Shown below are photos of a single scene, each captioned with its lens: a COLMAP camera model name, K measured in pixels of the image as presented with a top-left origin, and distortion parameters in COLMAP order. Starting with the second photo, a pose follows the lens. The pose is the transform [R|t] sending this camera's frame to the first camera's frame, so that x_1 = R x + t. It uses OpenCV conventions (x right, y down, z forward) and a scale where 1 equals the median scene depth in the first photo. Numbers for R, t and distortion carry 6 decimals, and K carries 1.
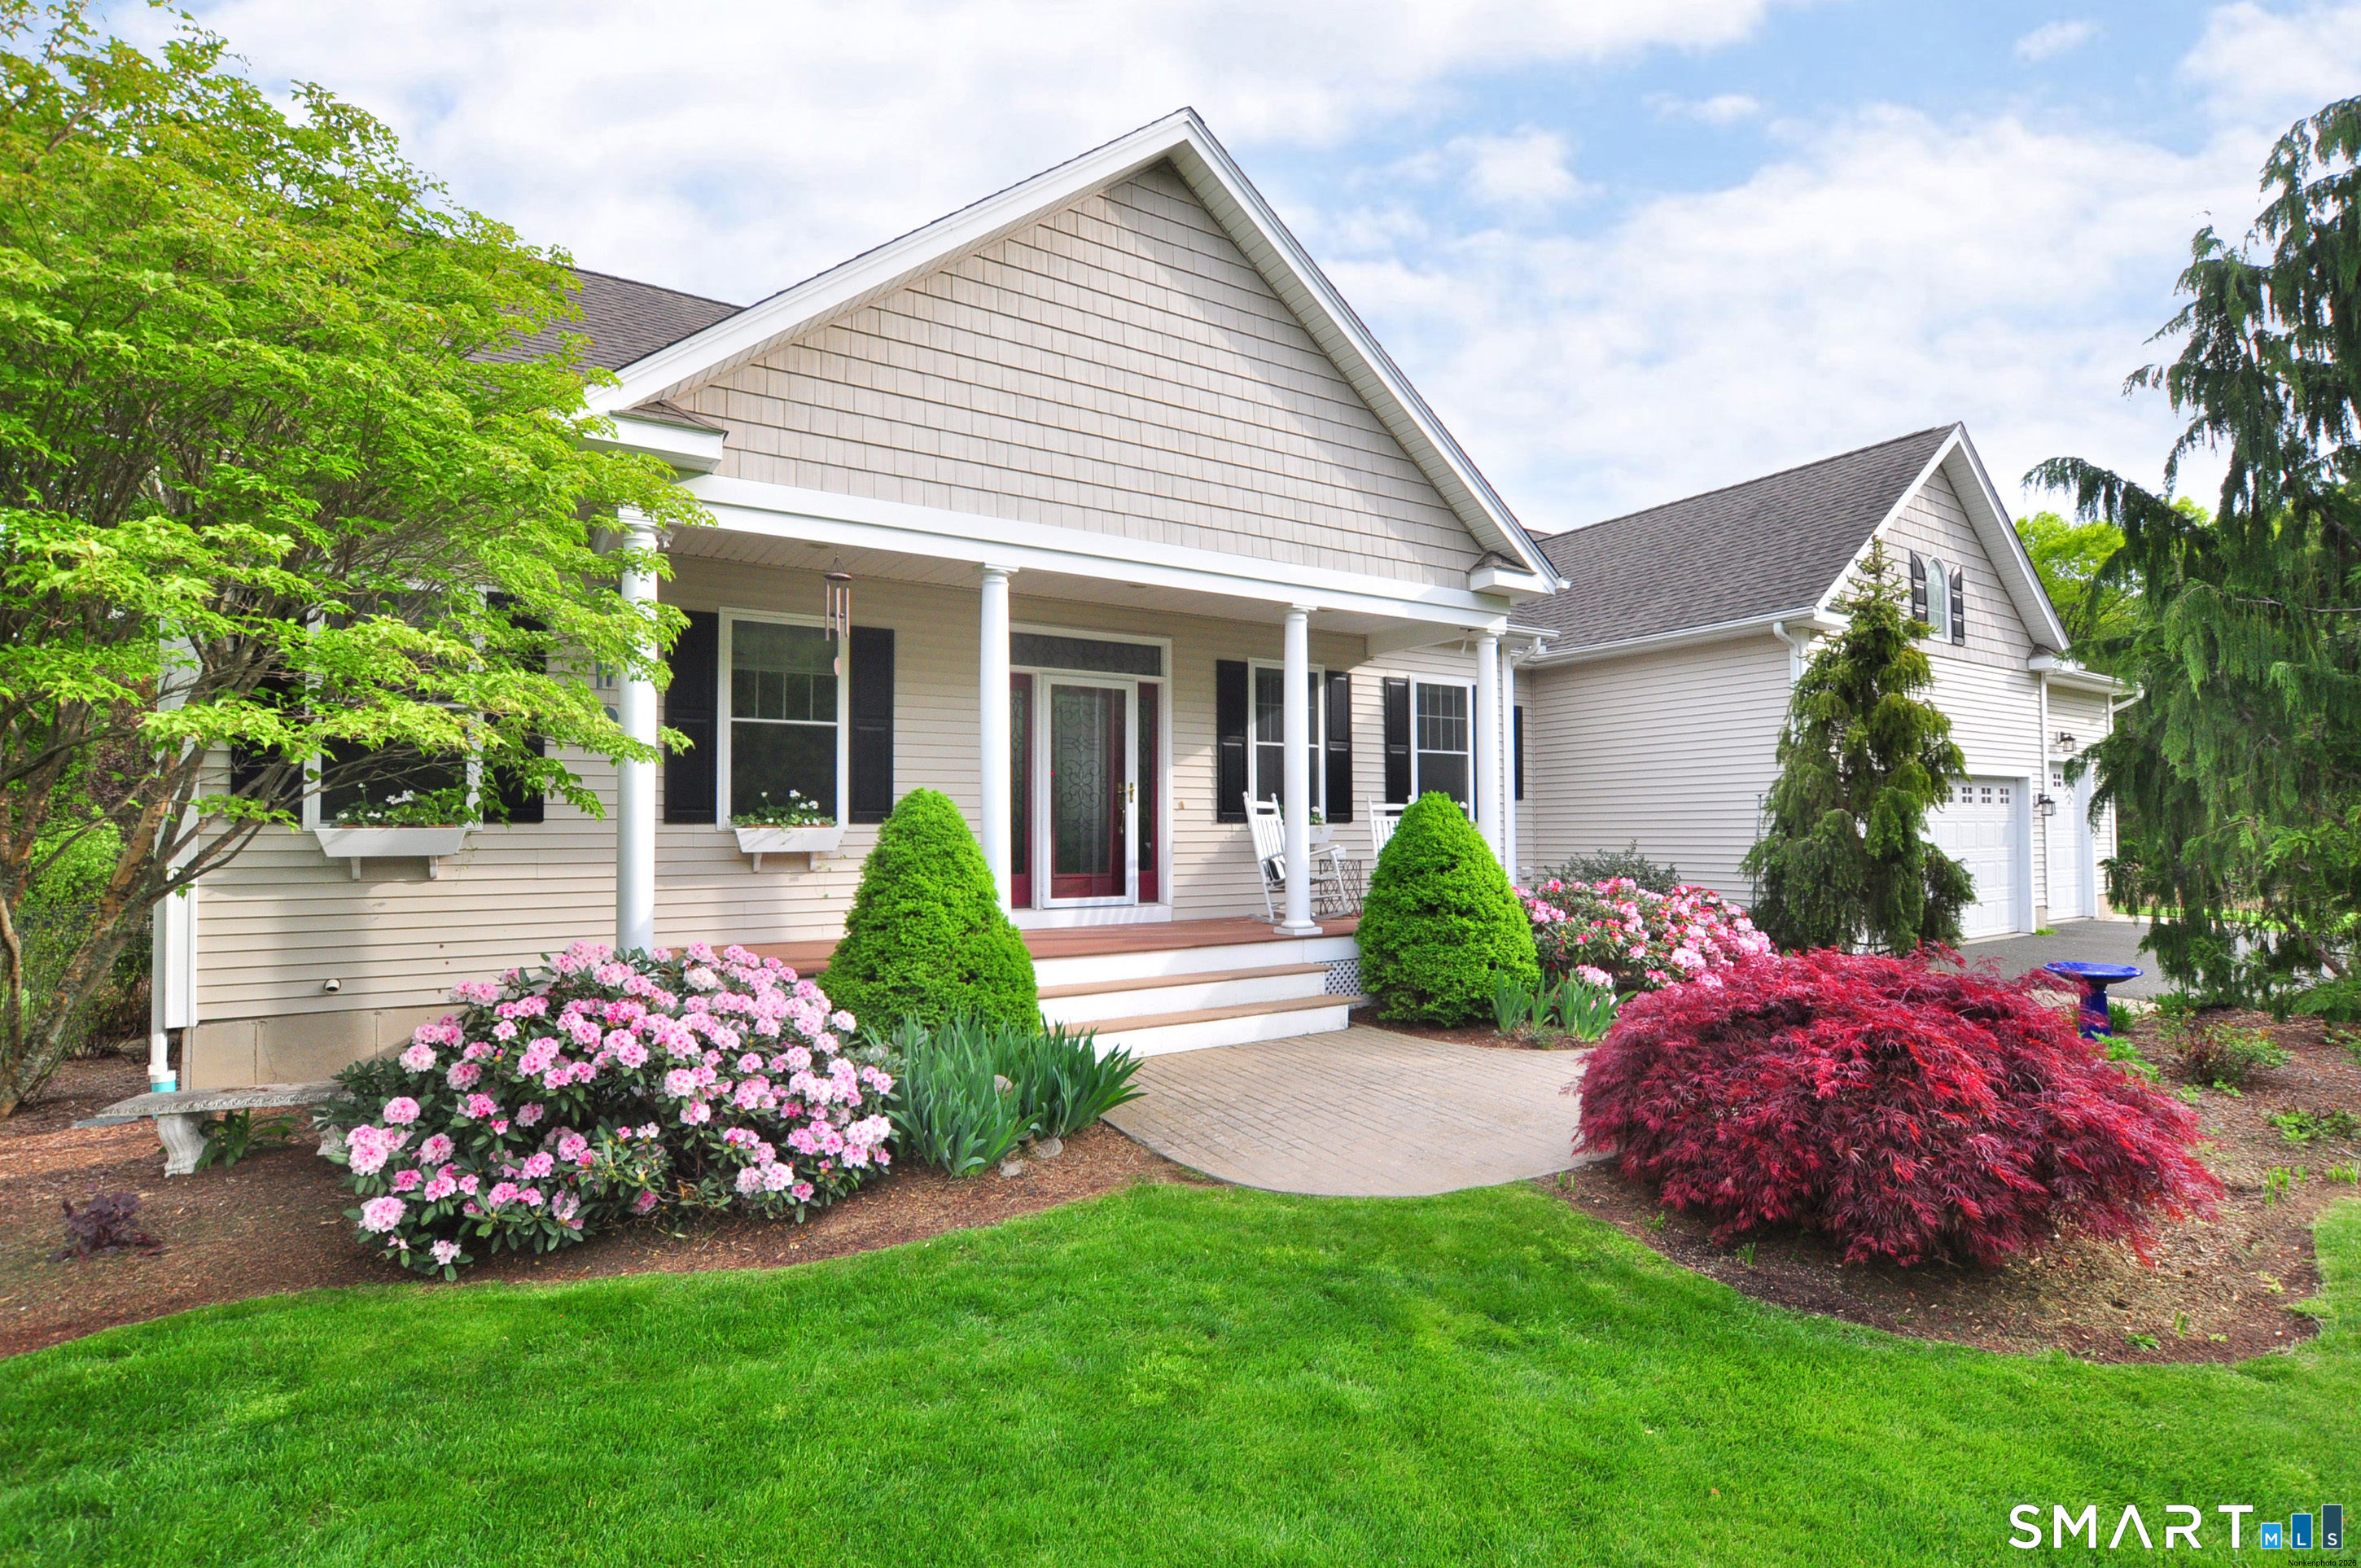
lens RADIAL K [[1134.0, 0, 1165.4], [0, 1134.0, 785.9], [0, 0, 1]] dist [-0.021669, 0.000333]
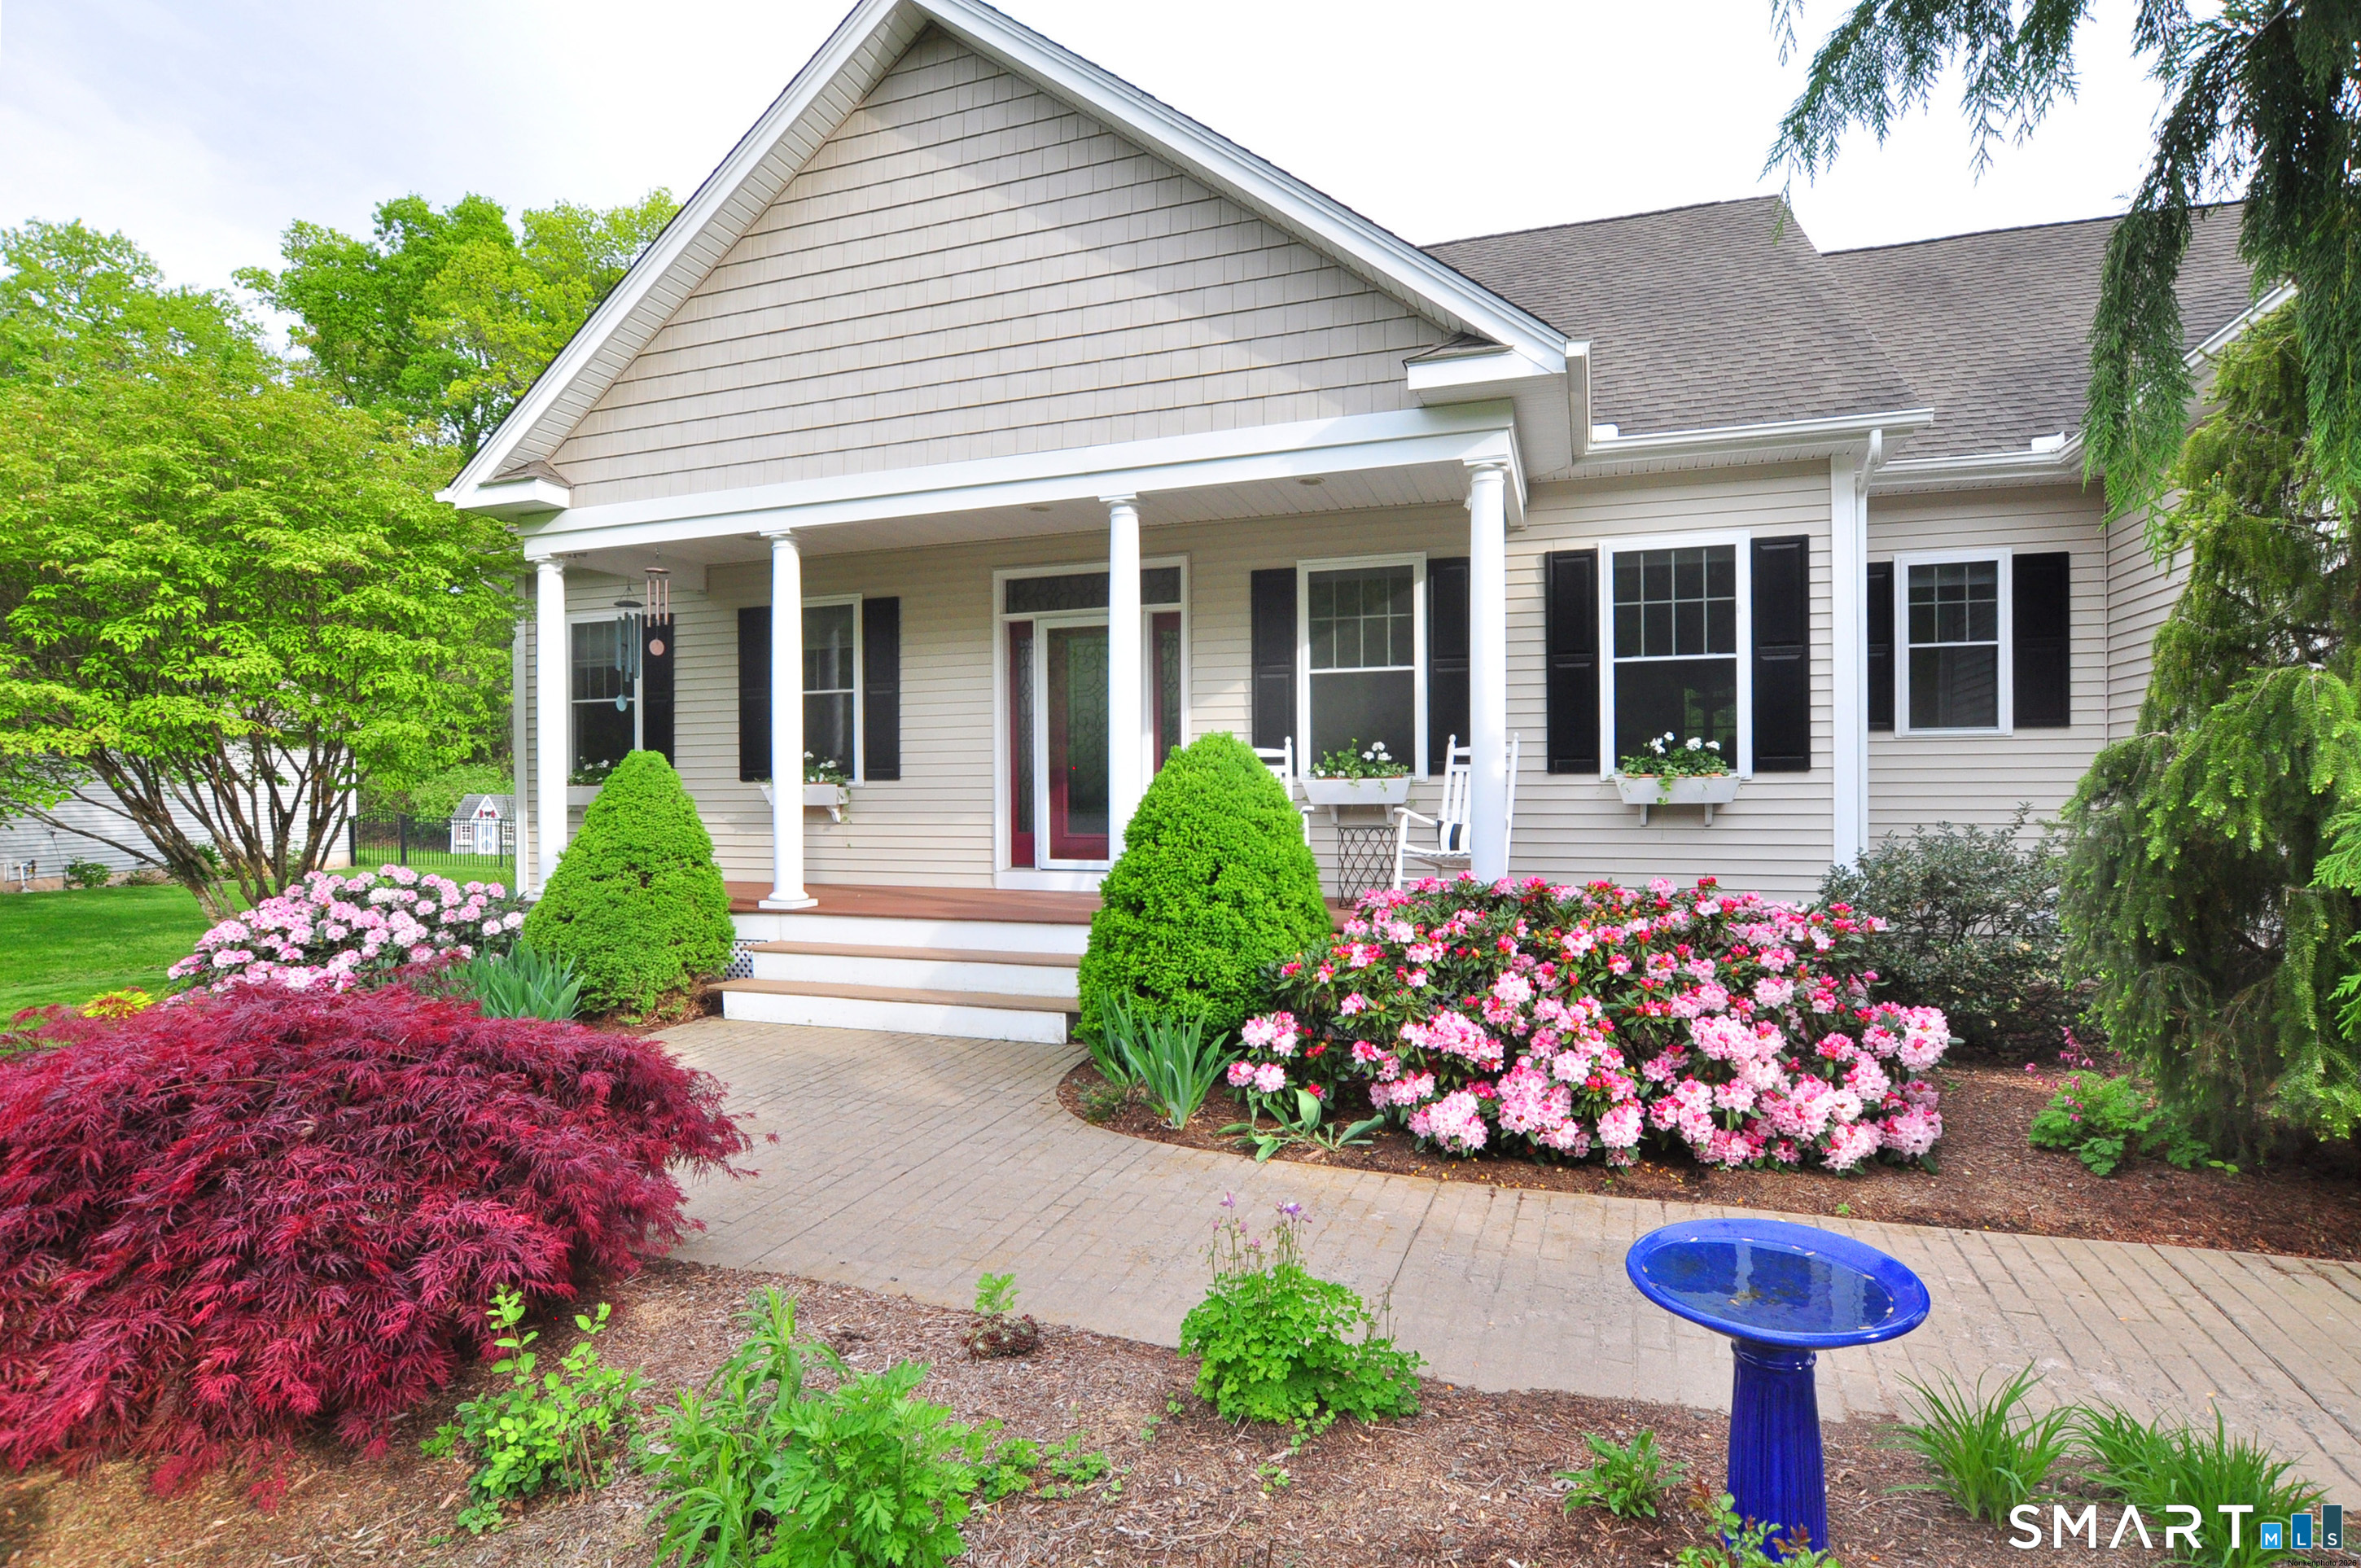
lens RADIAL K [[1134.0, 0, 1175.4], [0, 1134.0, 788.6], [0, 0, 1]] dist [-0.021669, 0.000333]
pose [[0.614043, 0.004125, -0.789262, 0.653228], [0.035214, 0.998847, 0.032617, 0.013475], [0.788487, -0.047822, 0.613190, 0.475868]]
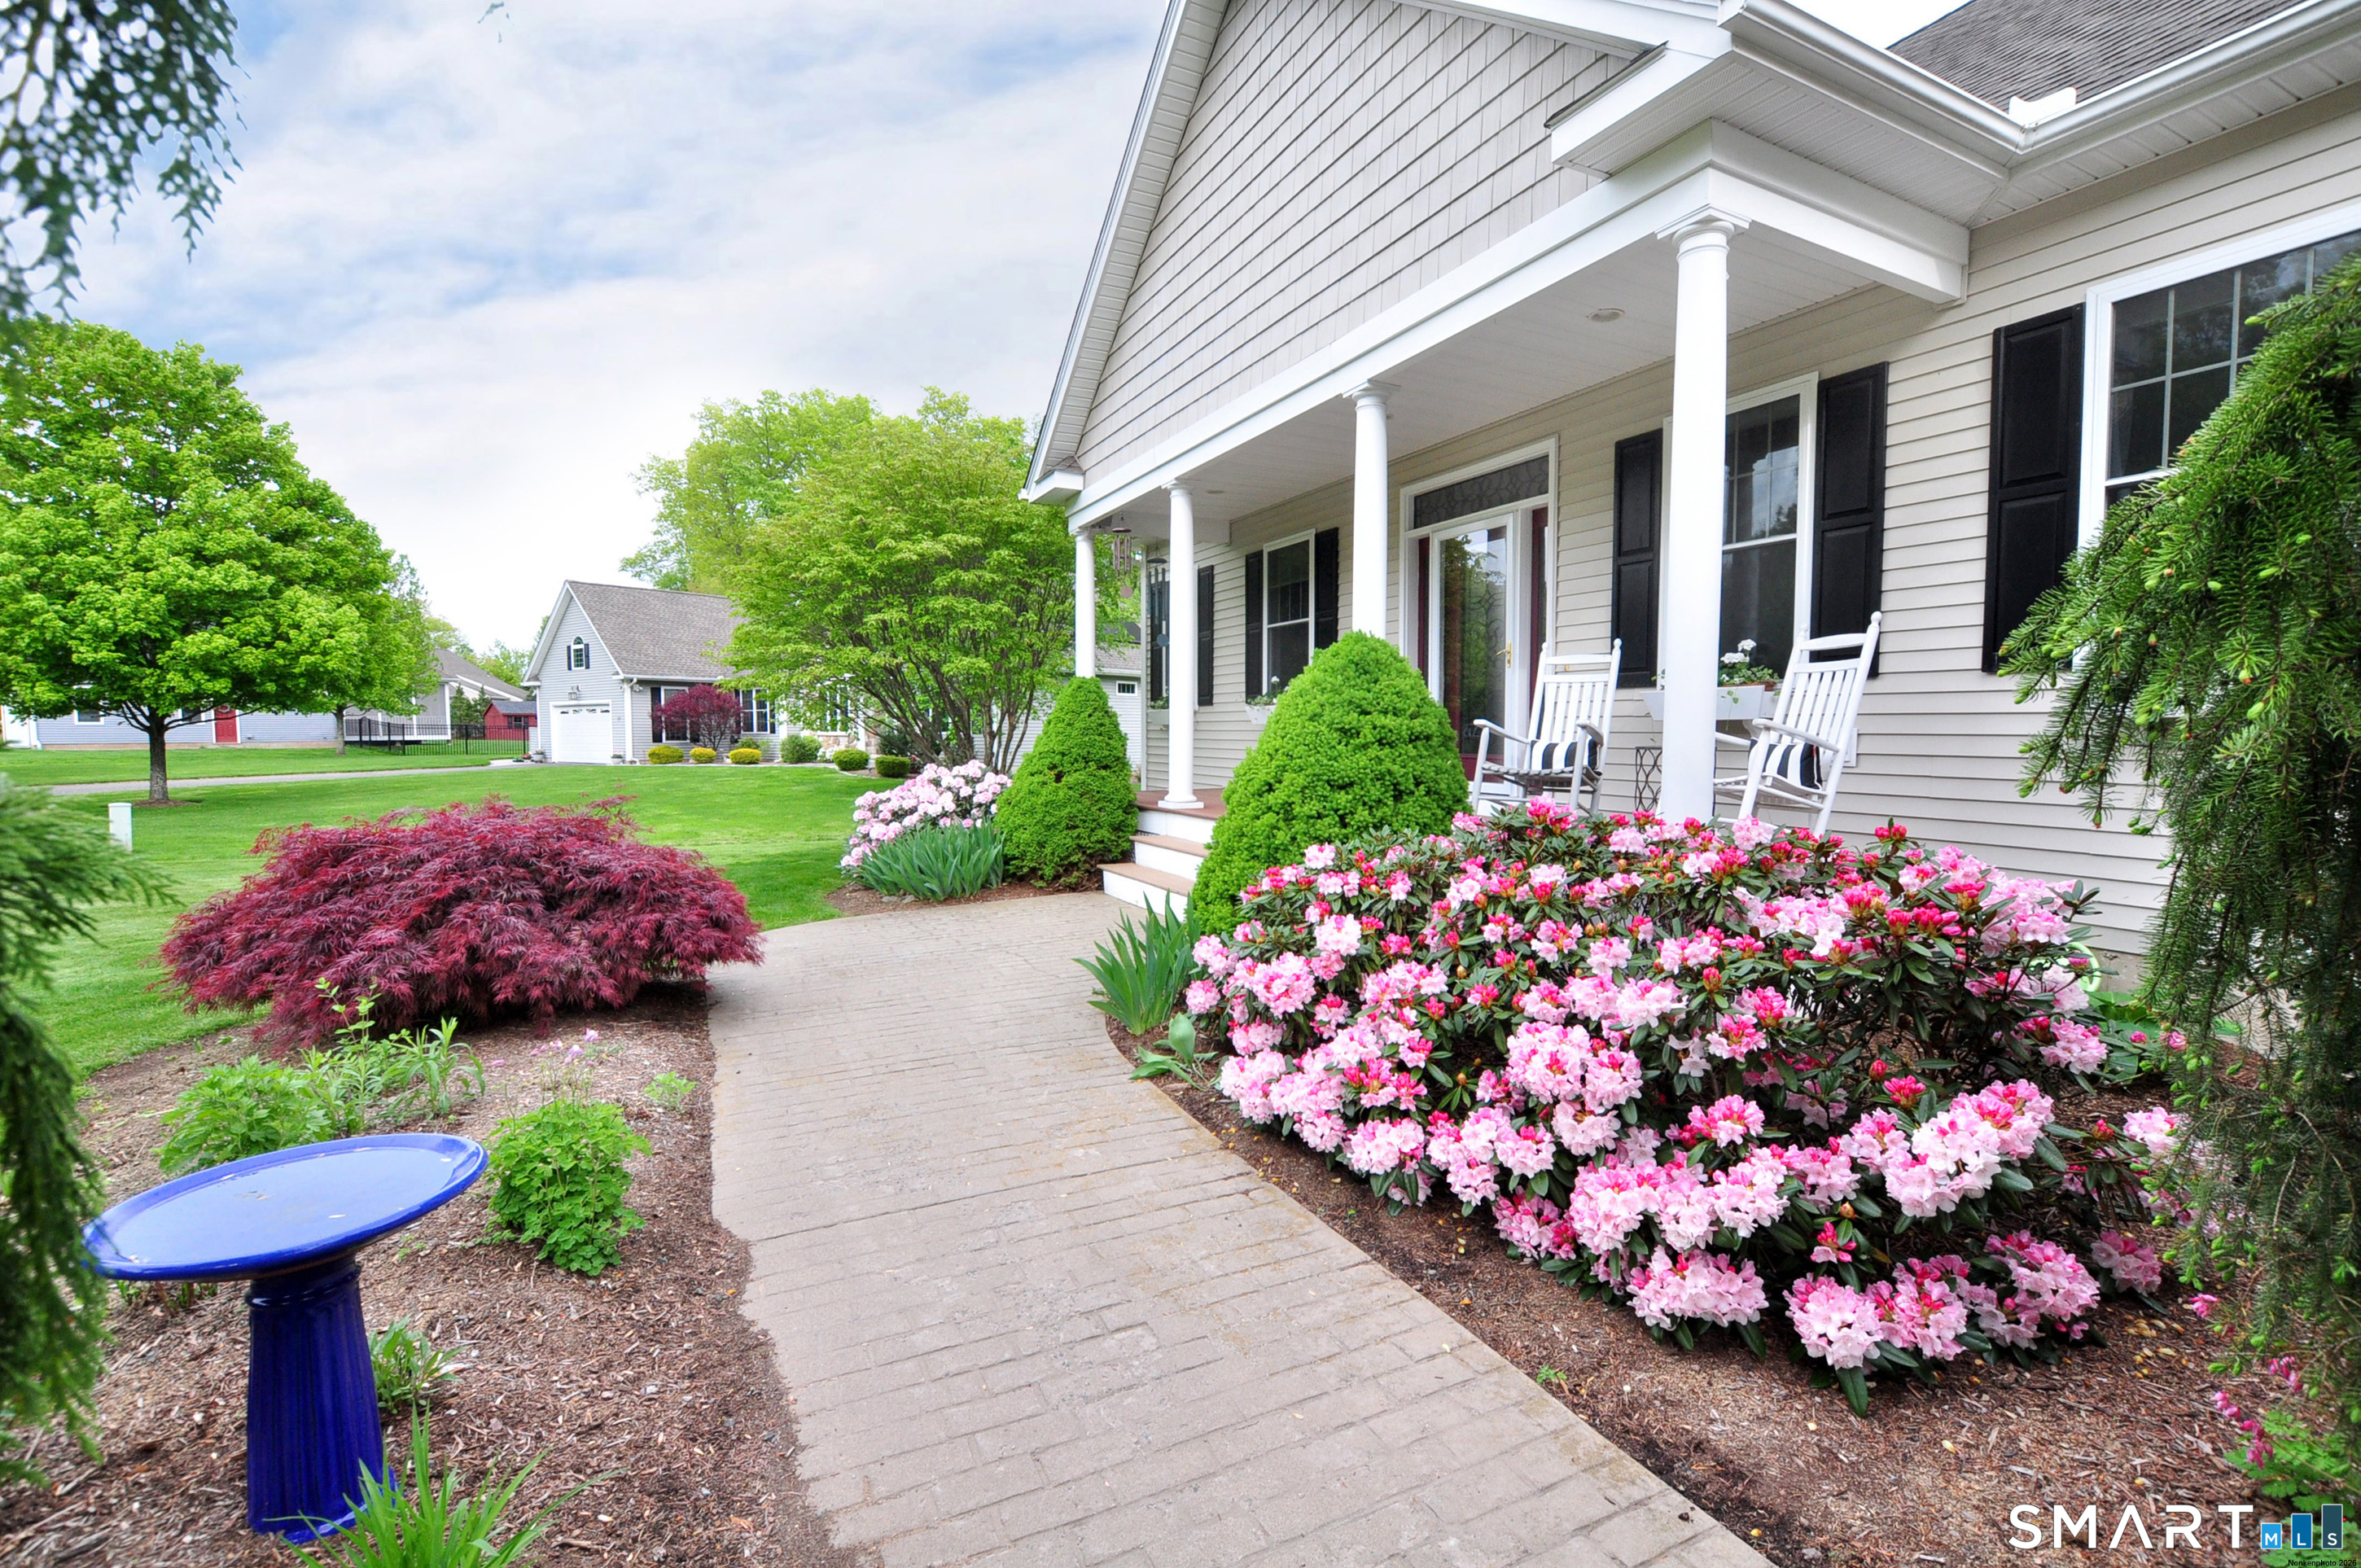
lens RADIAL K [[1020.1, 0, 1169.8], [0, 1020.1, 782.1], [0, 0, 1]] dist [-0.015093, 0.000021]
pose [[-0.106351, 0.058345, -0.992615, 0.689028], [0.040547, 0.997701, 0.054299, 0.045222], [0.993502, -0.034473, -0.108472, 0.818529]]
